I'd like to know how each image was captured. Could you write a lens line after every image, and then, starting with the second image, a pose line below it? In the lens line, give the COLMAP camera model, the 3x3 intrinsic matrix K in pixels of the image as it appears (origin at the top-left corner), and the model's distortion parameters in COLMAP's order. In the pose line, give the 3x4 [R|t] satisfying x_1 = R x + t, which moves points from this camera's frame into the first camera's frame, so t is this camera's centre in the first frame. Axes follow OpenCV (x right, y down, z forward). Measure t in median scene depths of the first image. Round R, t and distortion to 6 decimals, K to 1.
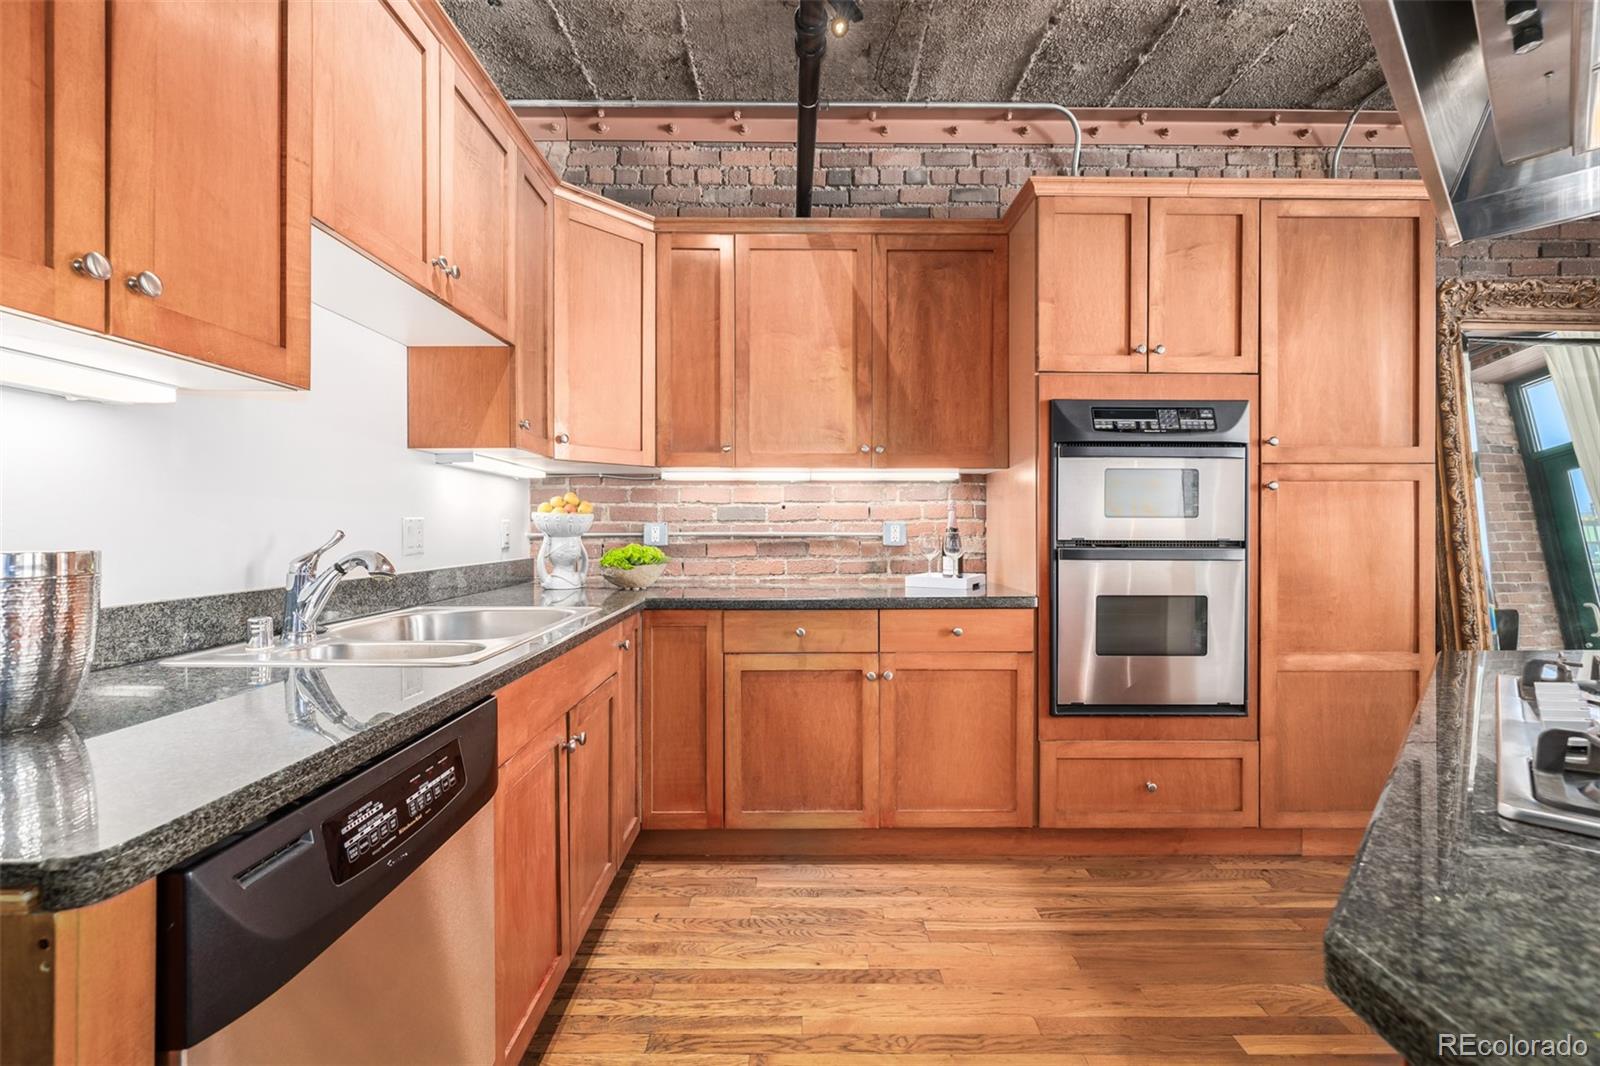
lens RADIAL K [[675.3, 0, 802.5], [0, 675.3, 526.4], [0, 0, 1]] dist [0.002003, 0.000291]
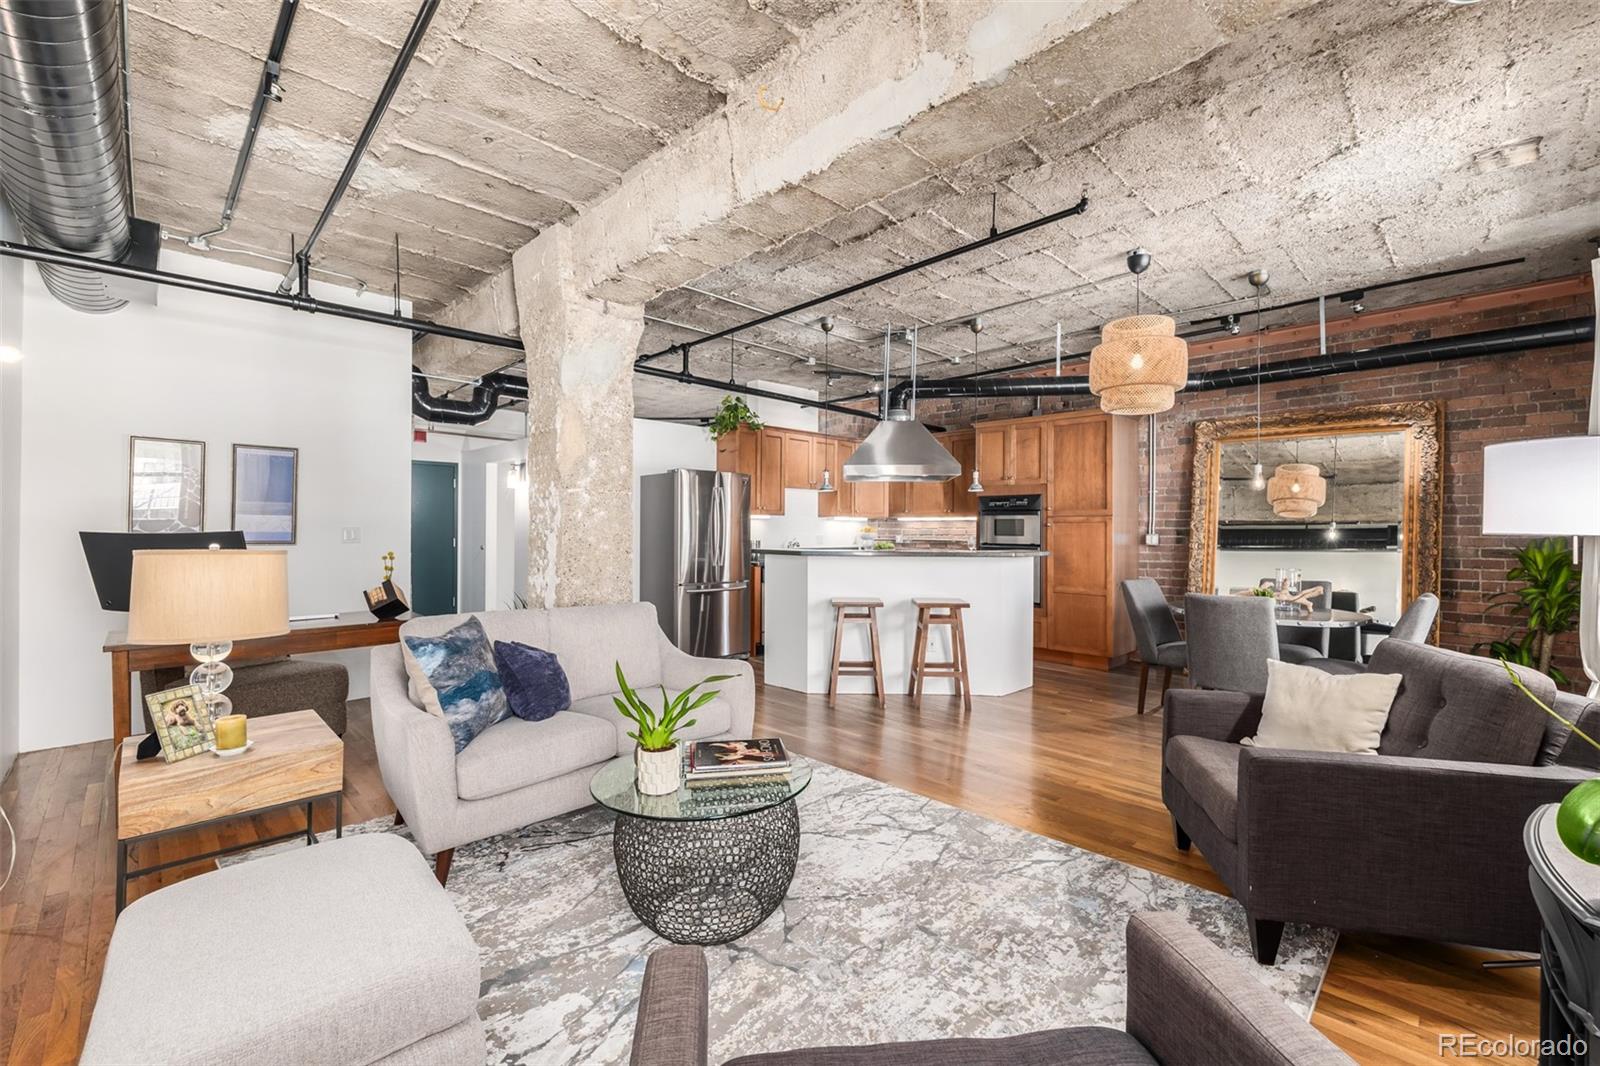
lens RADIAL K [[673.8, 0, 803.7], [0, 673.8, 527.8], [0, 0, 1]] dist [0.002647, 0.000101]
pose [[0.695553, 0.001436, -0.718473, 1.959456], [-0.003916, 0.999991, -0.001793, -0.038119], [0.718464, 0.004061, 0.695552, -1.624058]]
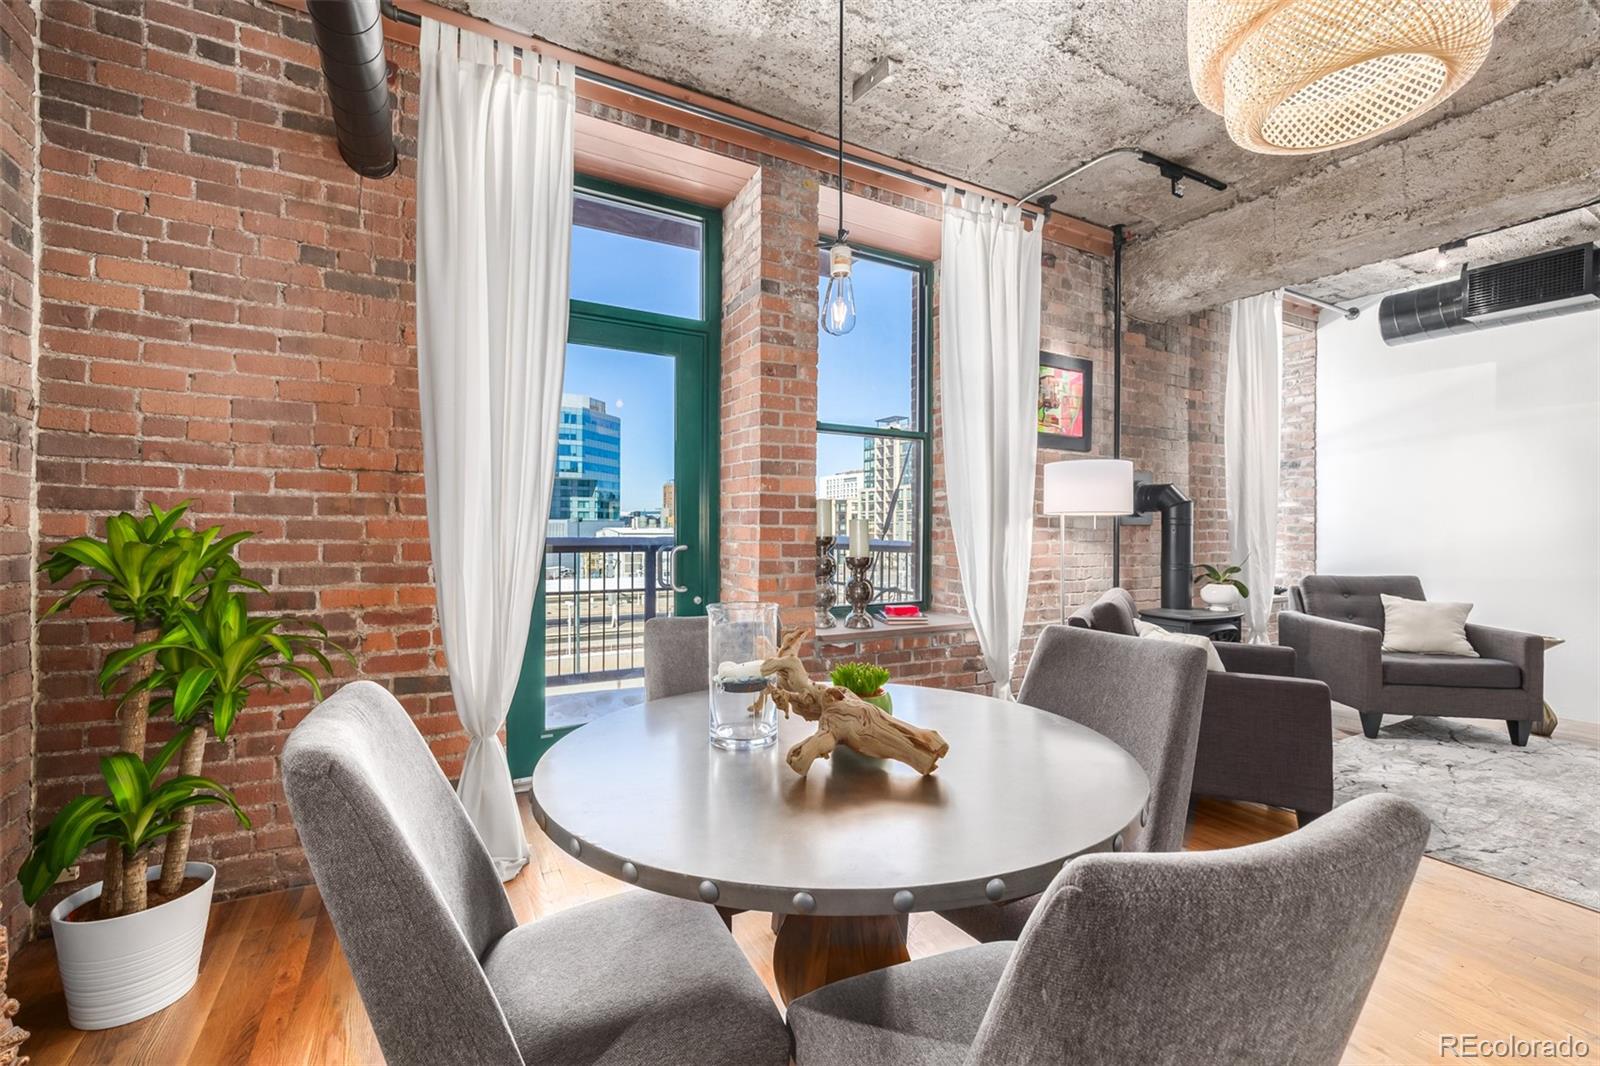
lens RADIAL K [[672.3, 0, 804.0], [0, 672.3, 527.0], [0, 0, 1]] dist [-0.001758, -0.000375]
pose [[-0.481984, -0.000280, 0.876180, 1.037374], [-0.006163, 0.999976, -0.003070, 0.002575], [-0.876158, -0.006880, -0.481974, 0.857587]]
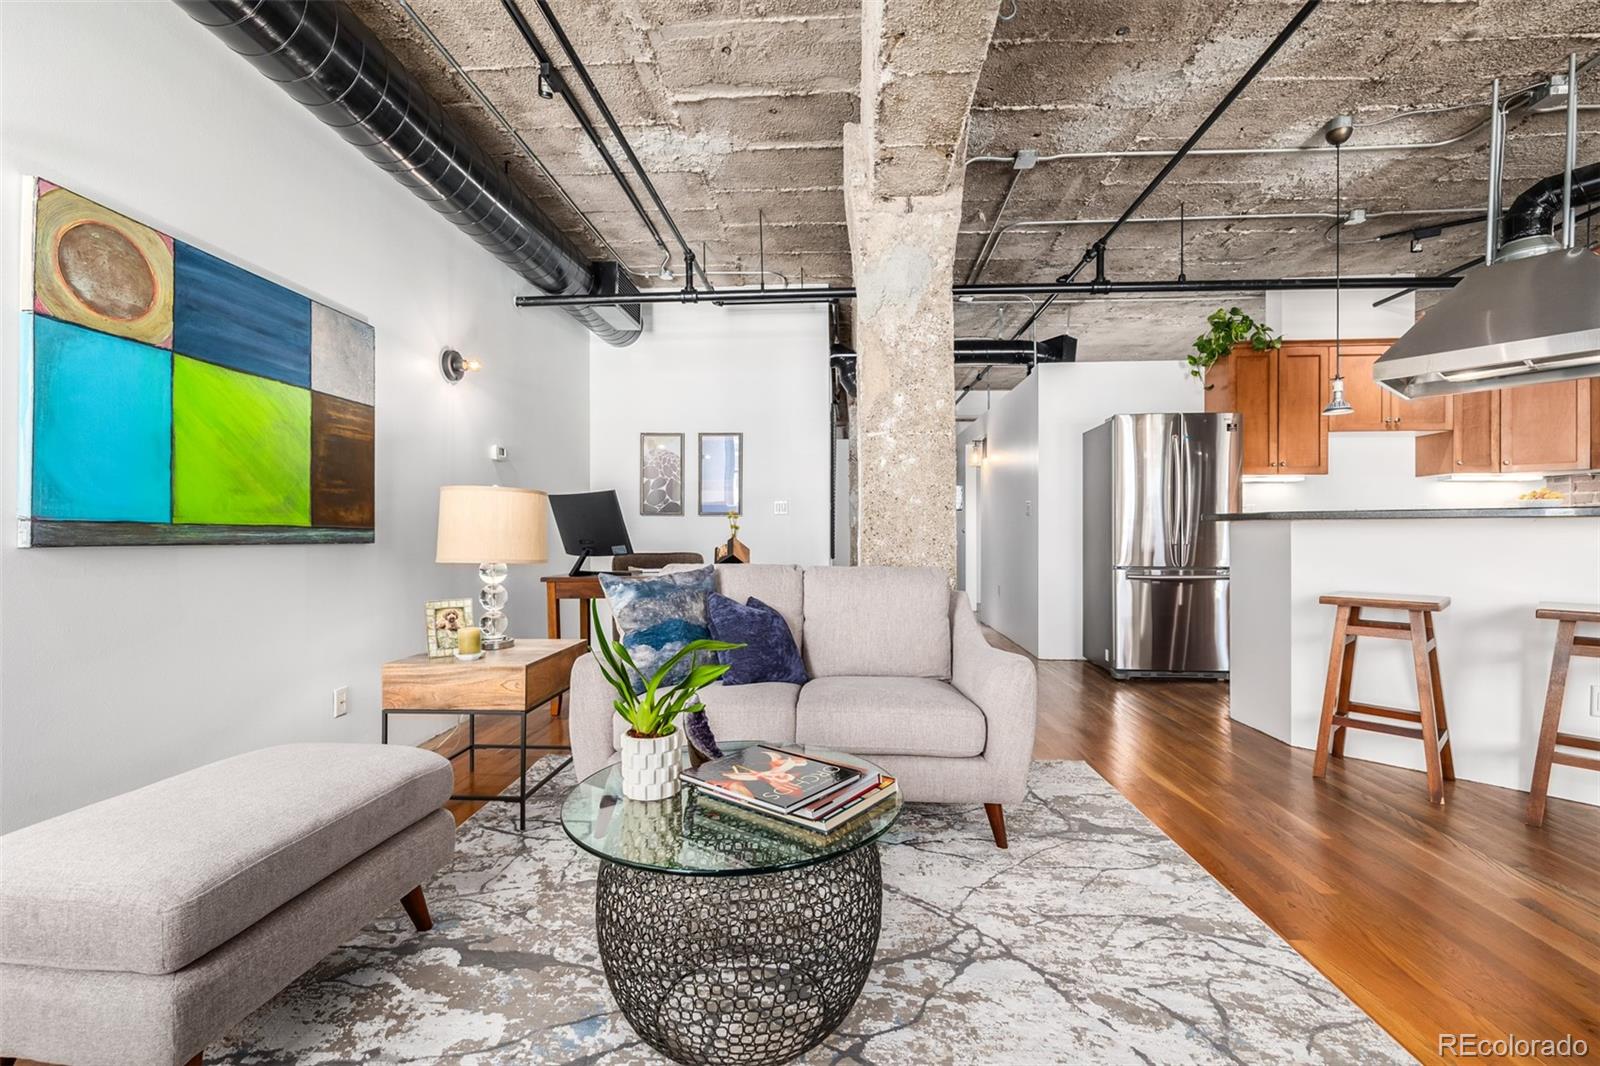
lens RADIAL K [[676.8, 0, 802.6], [0, 676.8, 533.2], [0, 0, 1]] dist [0.001232, -0.000419]
pose [[-0.064046, 0.003527, -0.997941, 1.798438], [0.003661, 0.999988, 0.003299, 0.066259], [0.997940, -0.003442, -0.064058, -0.963901]]
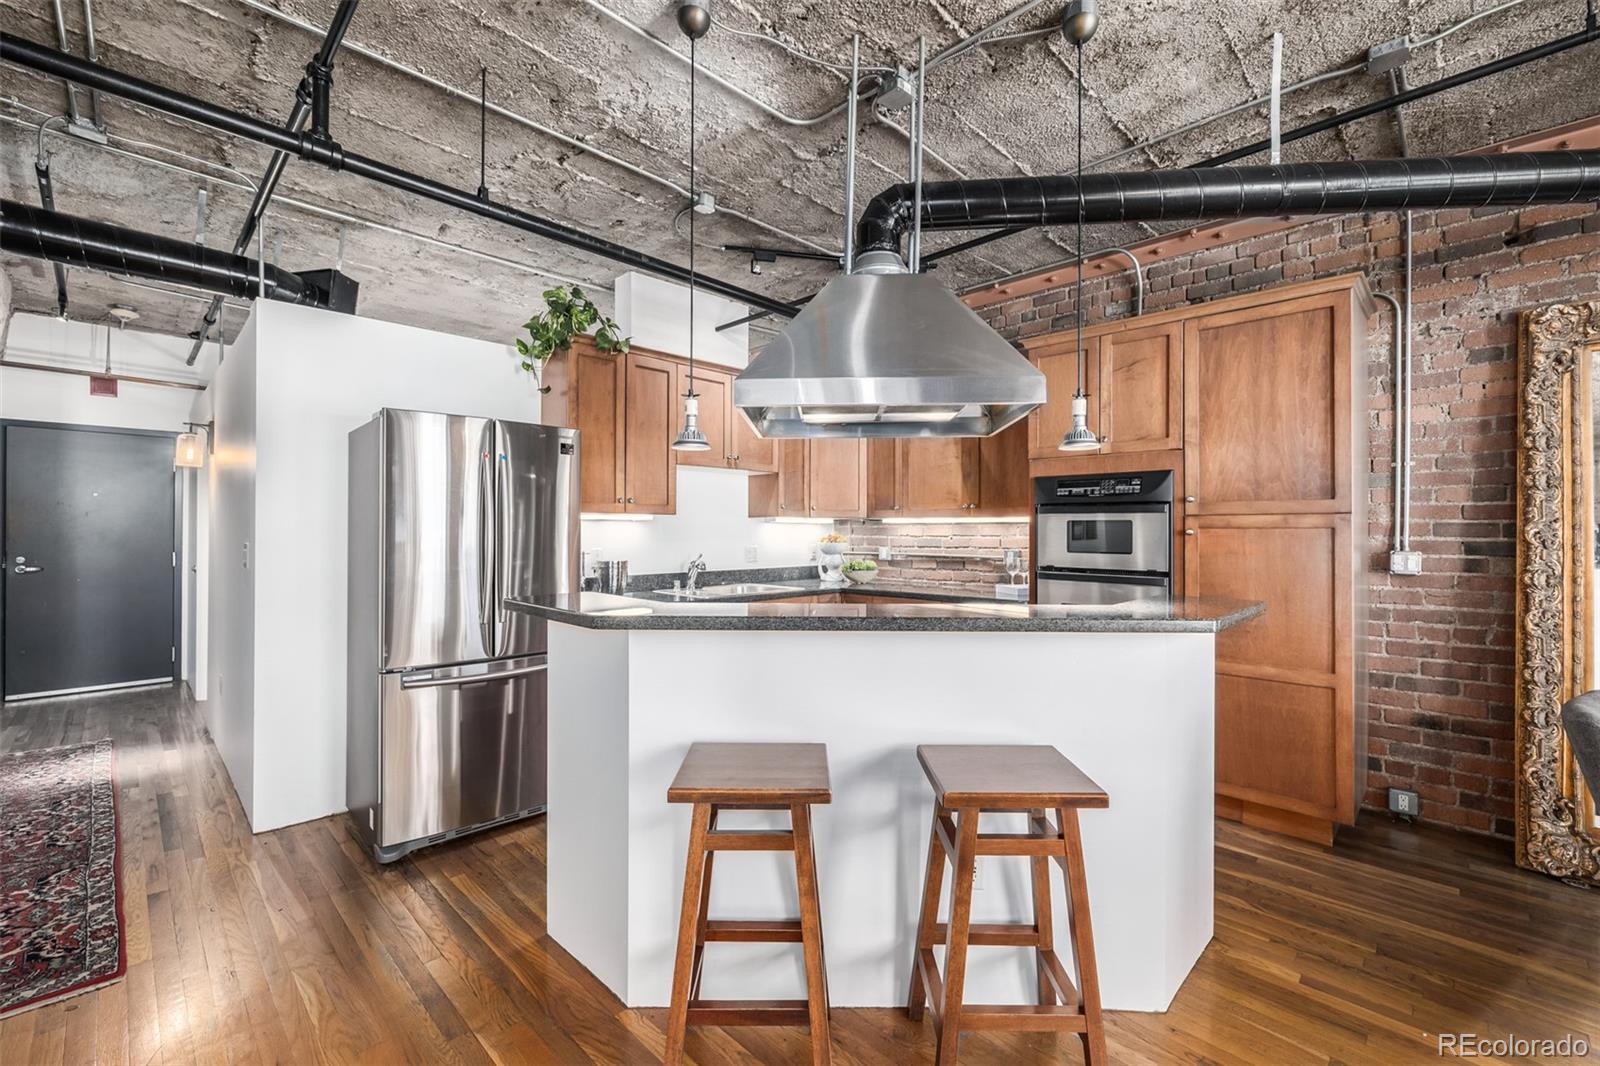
lens RADIAL K [[673.8, 0, 803.7], [0, 673.8, 527.8], [0, 0, 1]] dist [0.002647, 0.000101]
pose [[0.708814, -0.000988, -0.705395, 1.086242], [-0.001718, 0.999994, -0.003128, -0.062487], [0.705394, 0.003429, 0.708807, -0.491305]]
